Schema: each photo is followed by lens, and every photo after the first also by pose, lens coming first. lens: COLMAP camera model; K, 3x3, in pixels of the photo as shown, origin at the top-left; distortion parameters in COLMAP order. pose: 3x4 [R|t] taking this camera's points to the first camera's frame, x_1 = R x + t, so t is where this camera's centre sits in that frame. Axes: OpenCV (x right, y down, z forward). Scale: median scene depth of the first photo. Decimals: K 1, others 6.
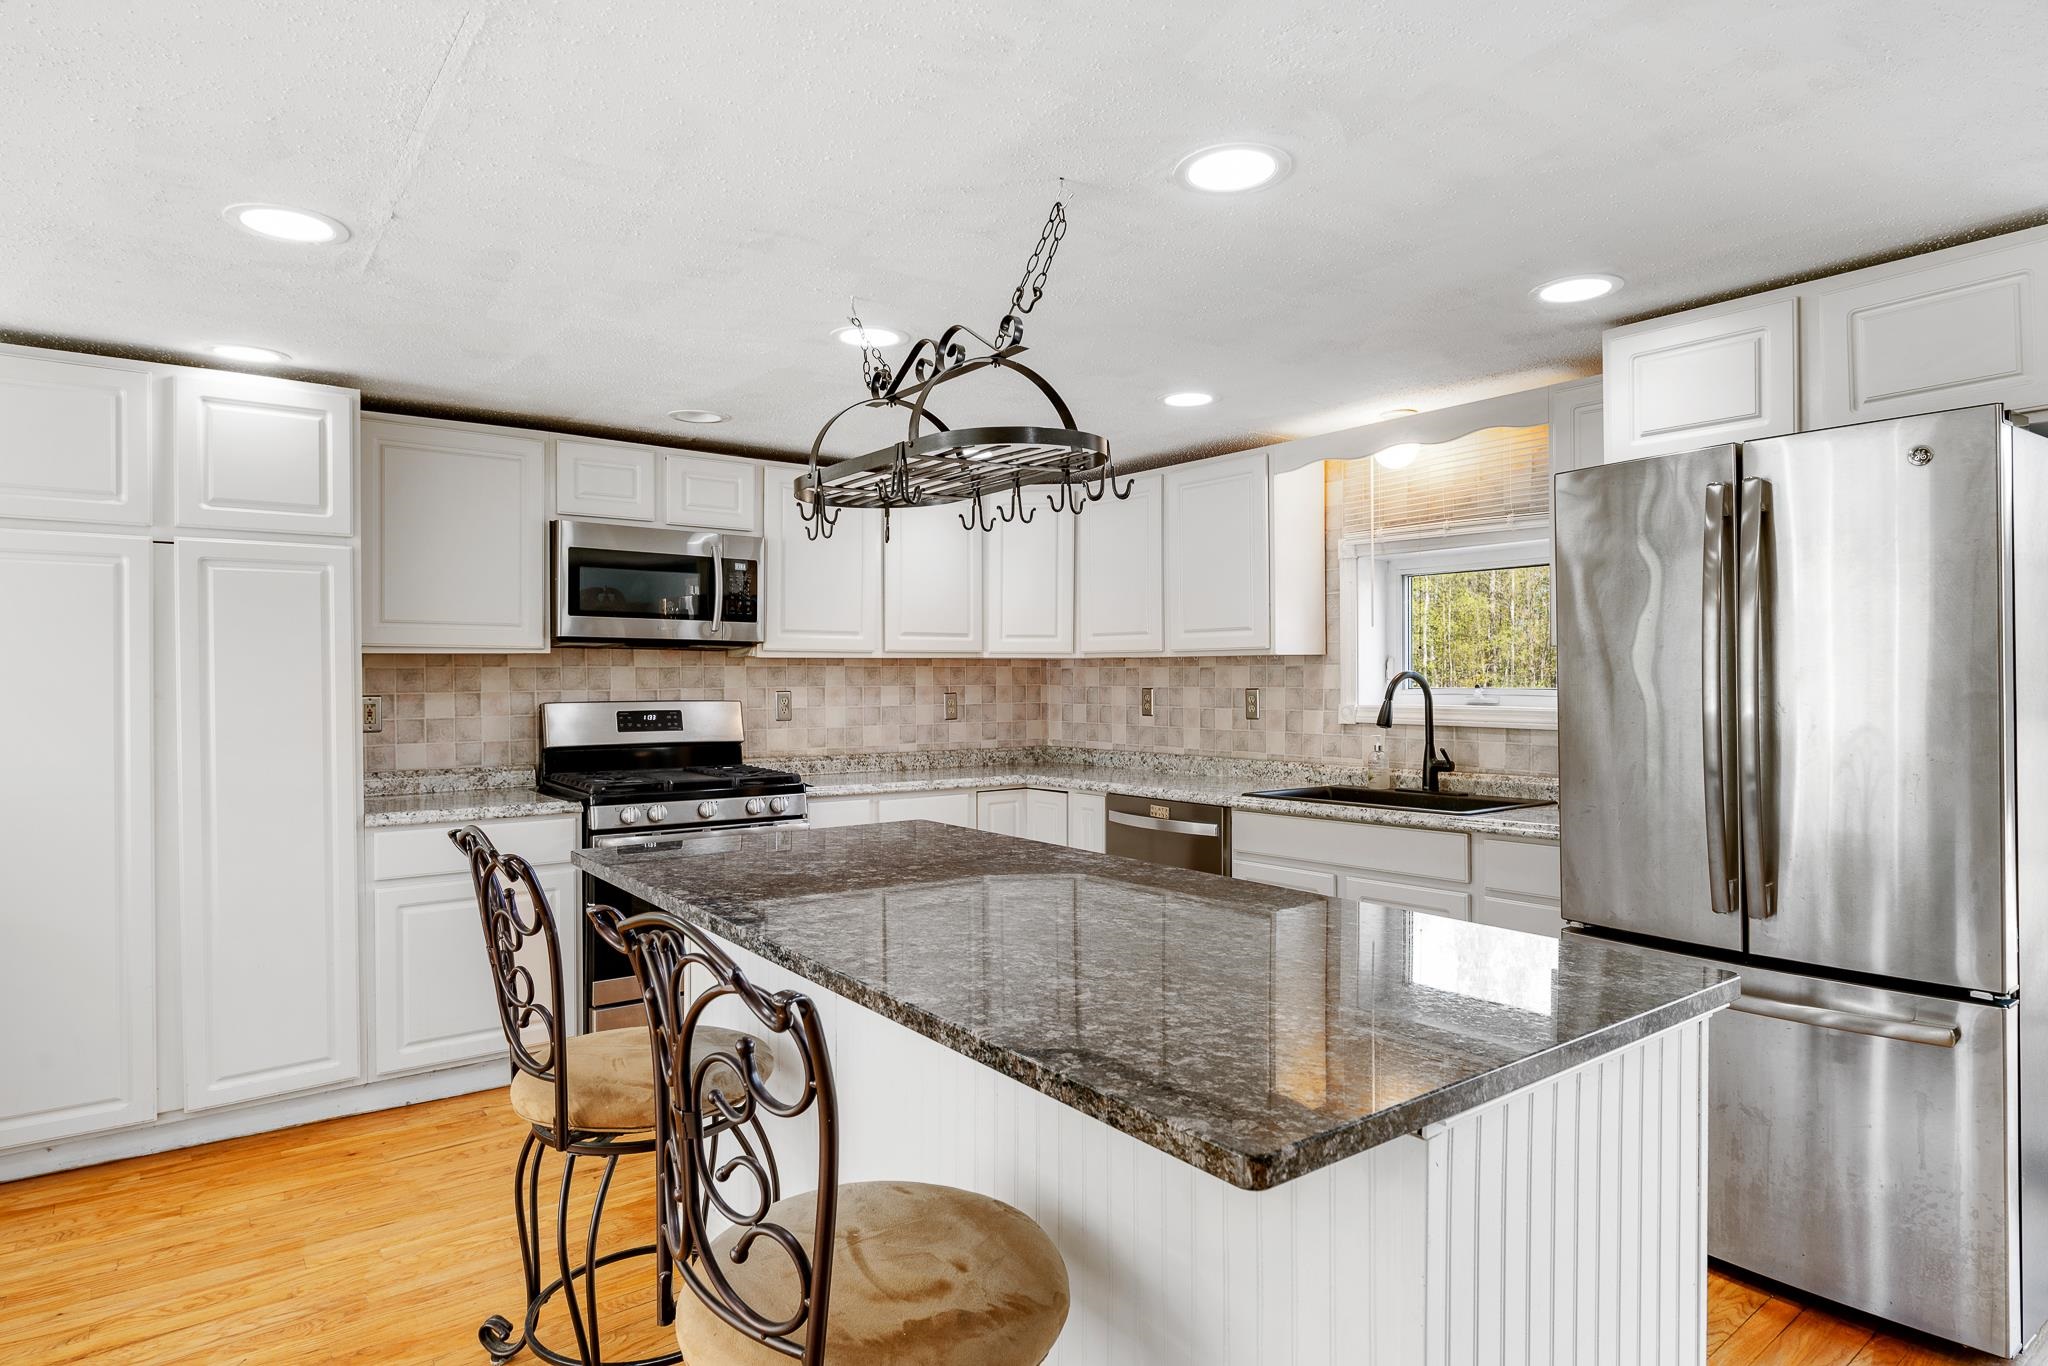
lens RADIAL K [[1119.5, 0, 1024.0], [0, 1119.5, 683.0], [0, 0, 1]] dist [-0.003682, -0.000990]
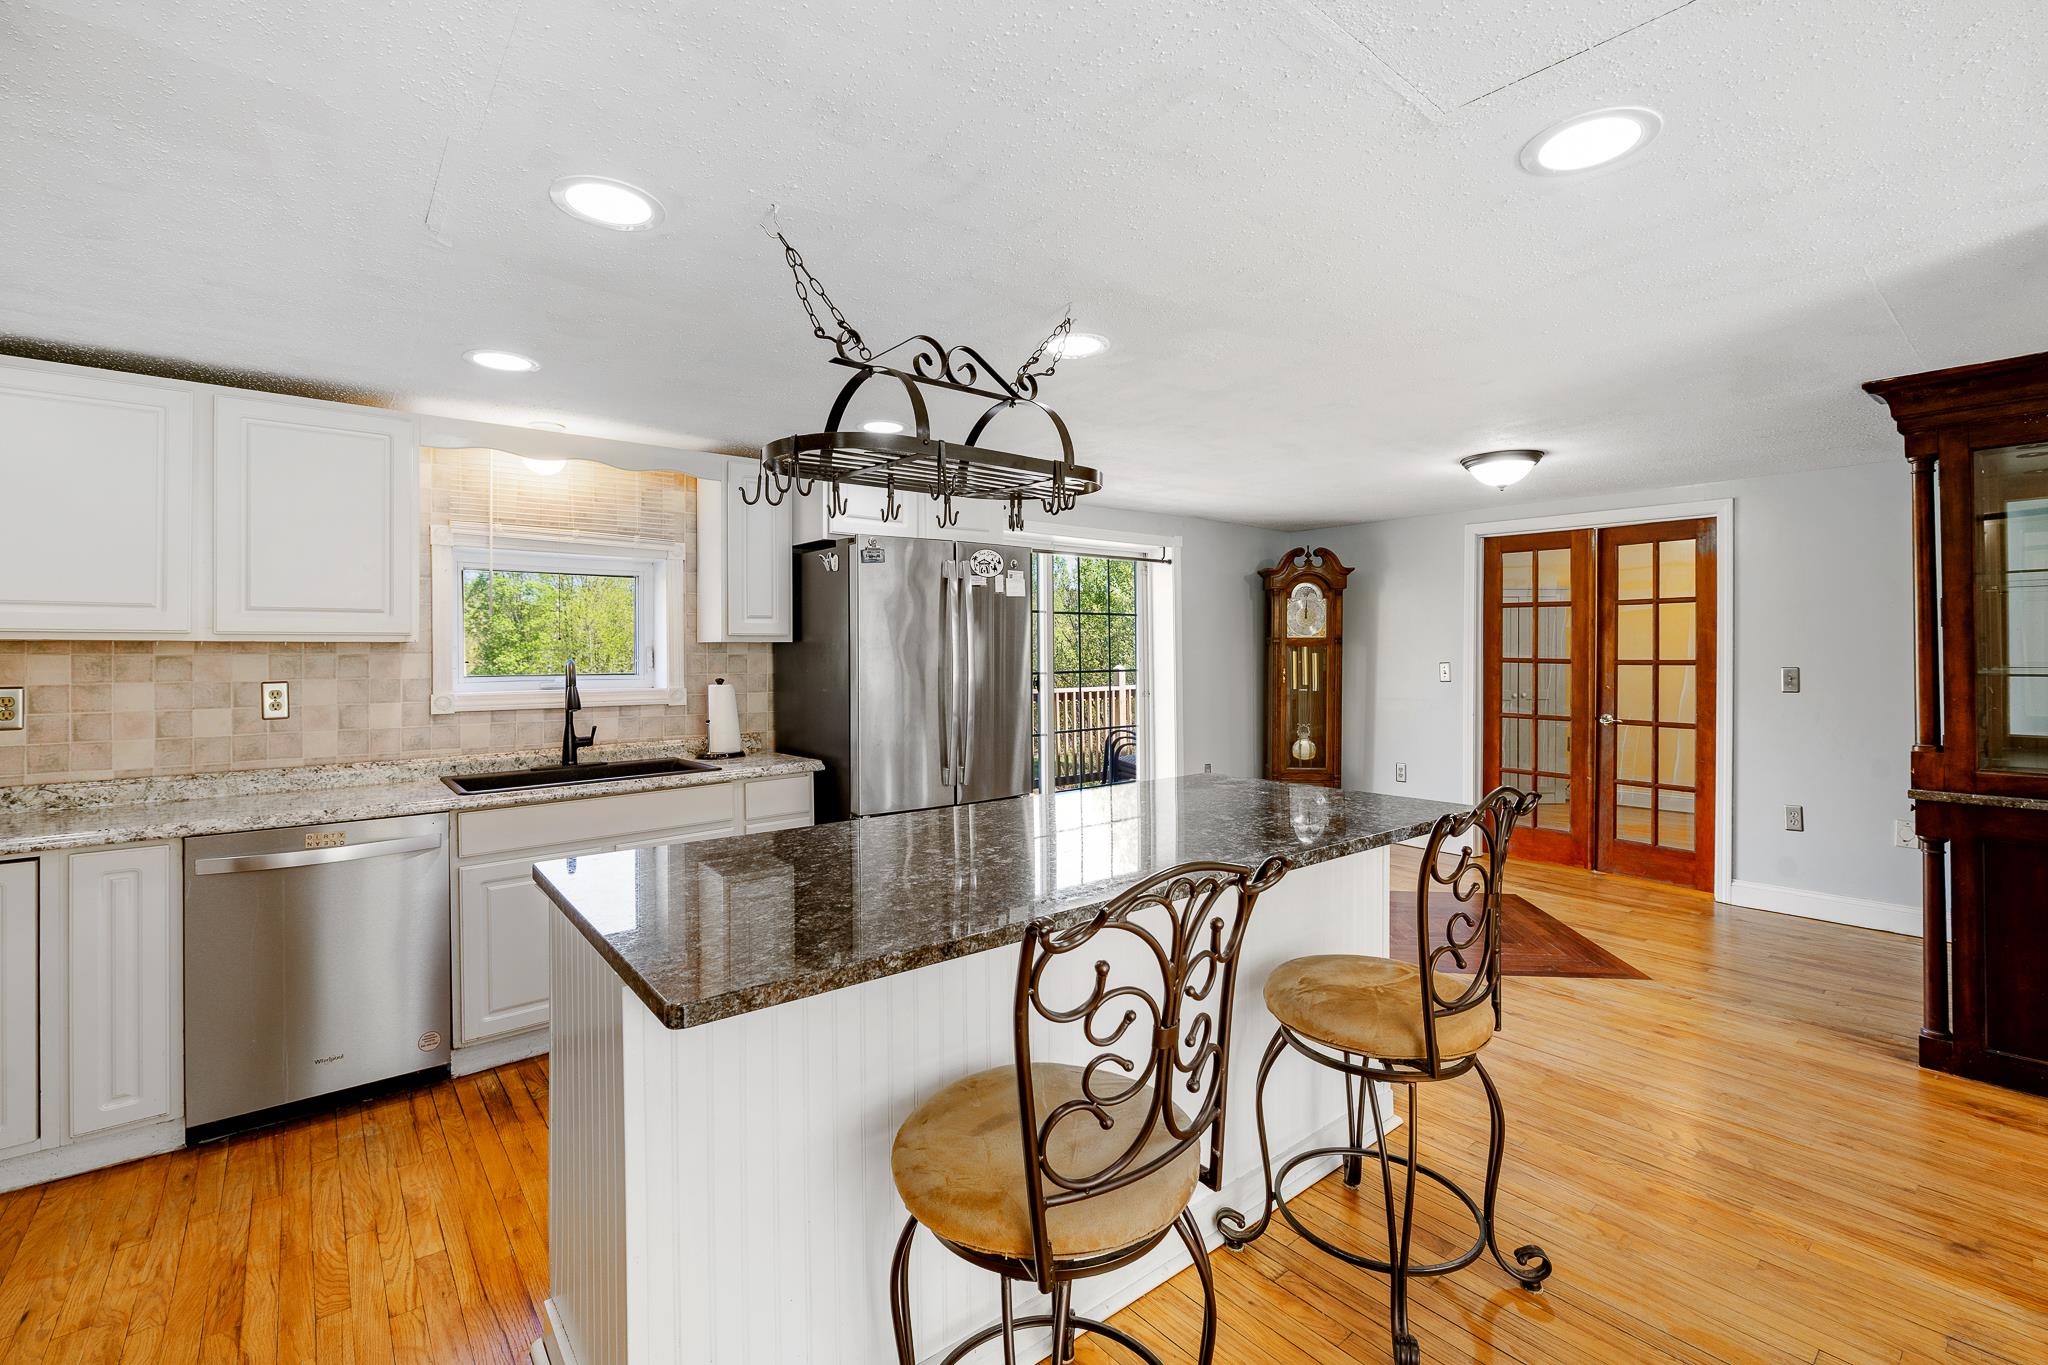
lens RADIAL K [[878.5, 0, 1022.2], [0, 878.5, 643.4], [0, 0, 1]] dist [-0.010282, 0.000205]
pose [[-0.027214, 0.018851, 0.999452, -0.487394], [0.013203, 0.999742, -0.018497, -0.004492], [-0.999542, 0.012692, -0.027456, 0.508424]]
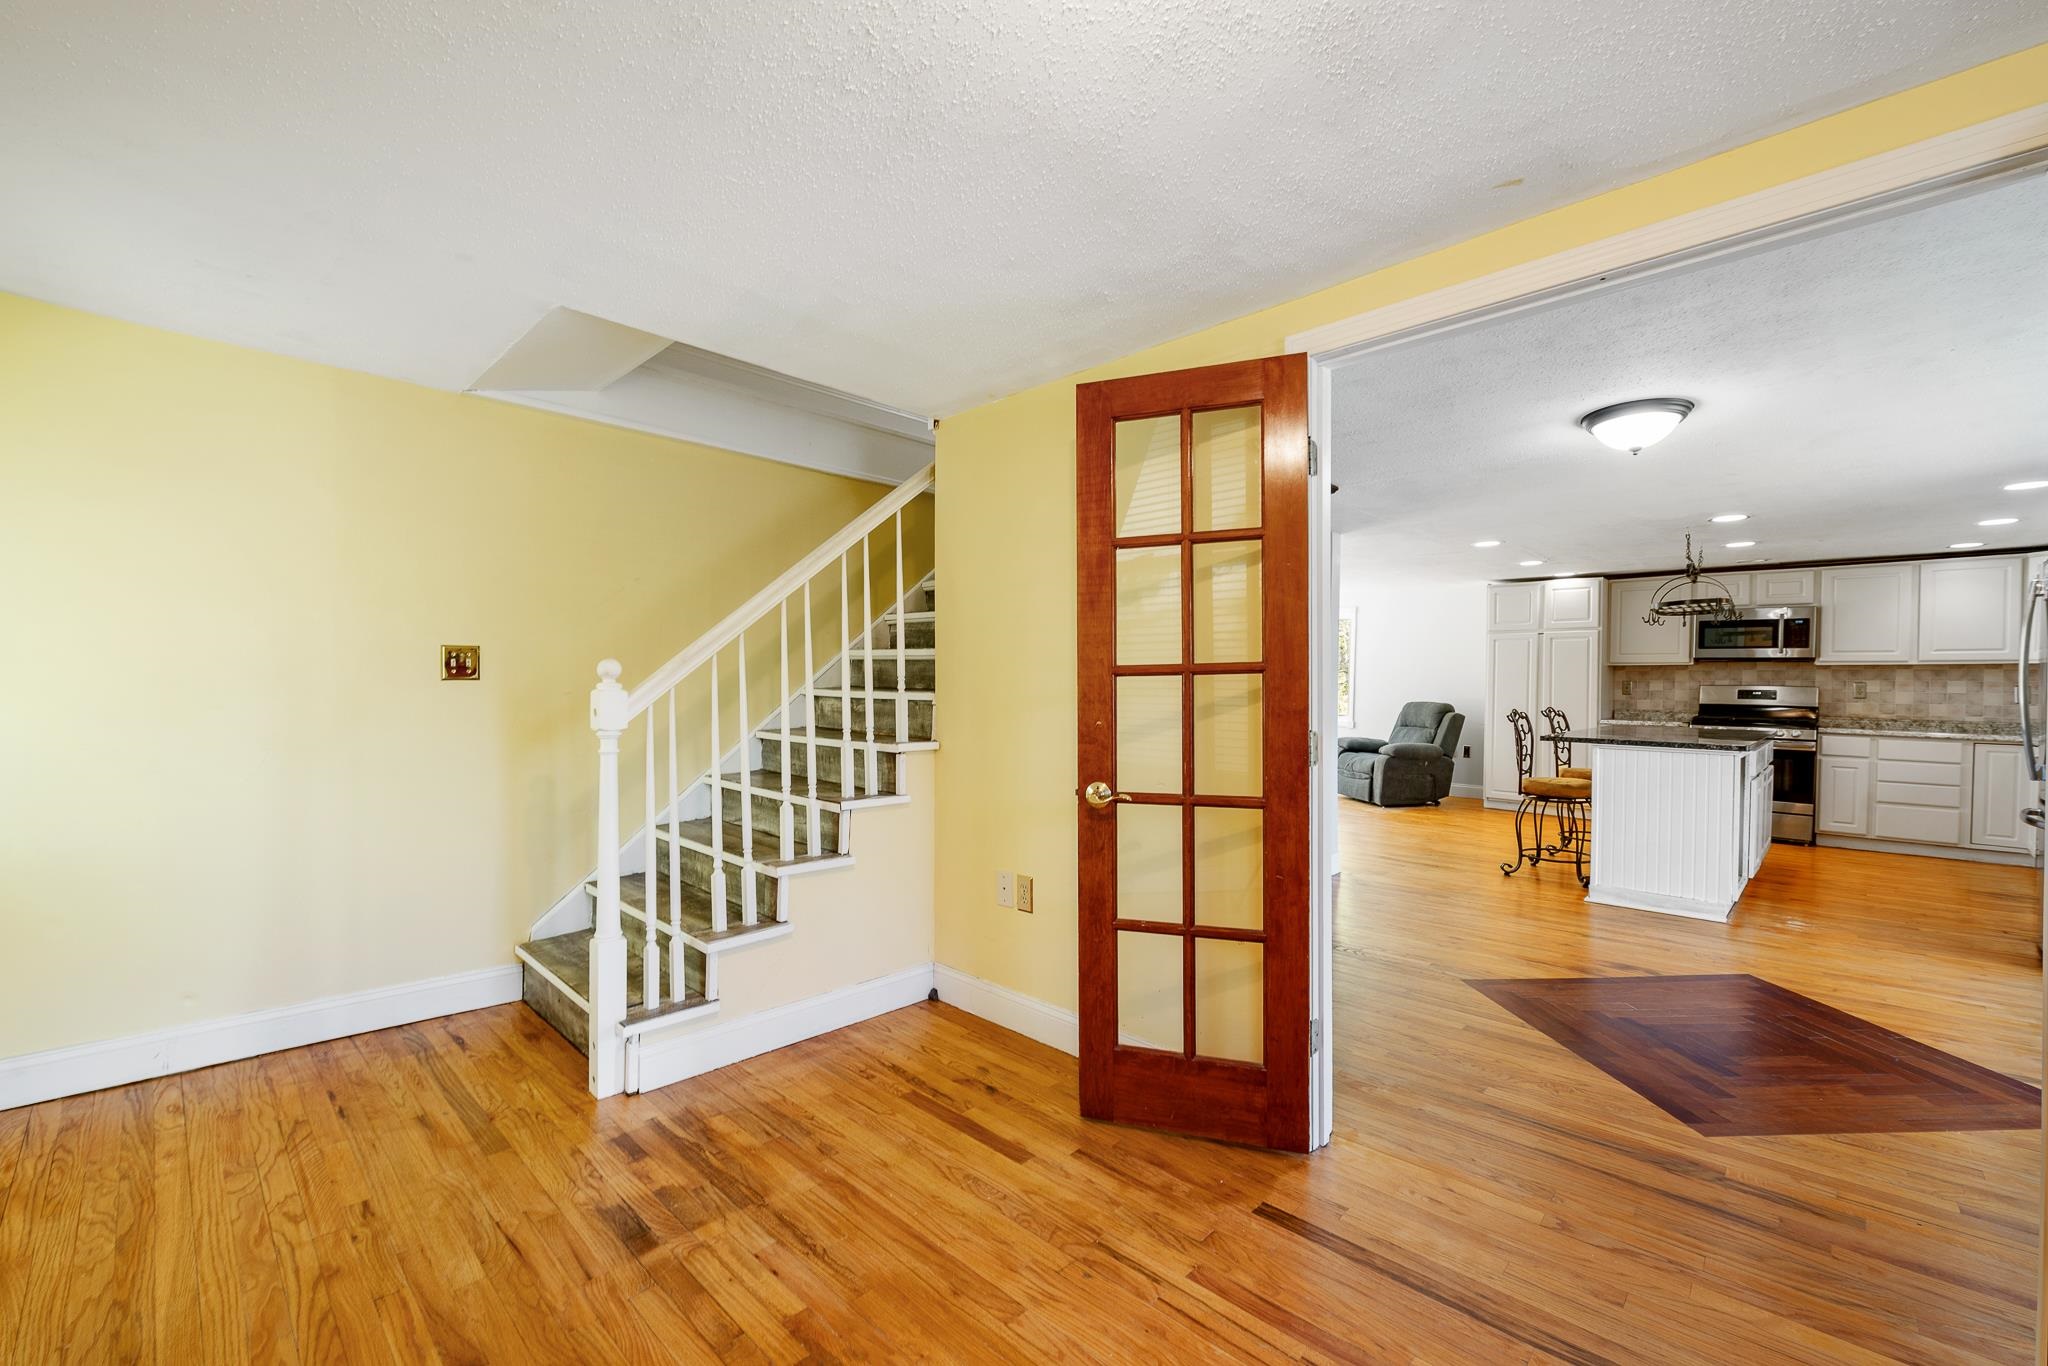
lens RADIAL K [[836.6, 0, 1026.7], [0, 836.6, 694.1], [0, 0, 1]] dist [-0.007786, -0.000266]
pose [[0.146813, 0.022393, -0.988911, 1.065843], [-0.014132, 0.999689, 0.020539, 0.019513], [0.989063, 0.010960, 0.147083, -0.650366]]
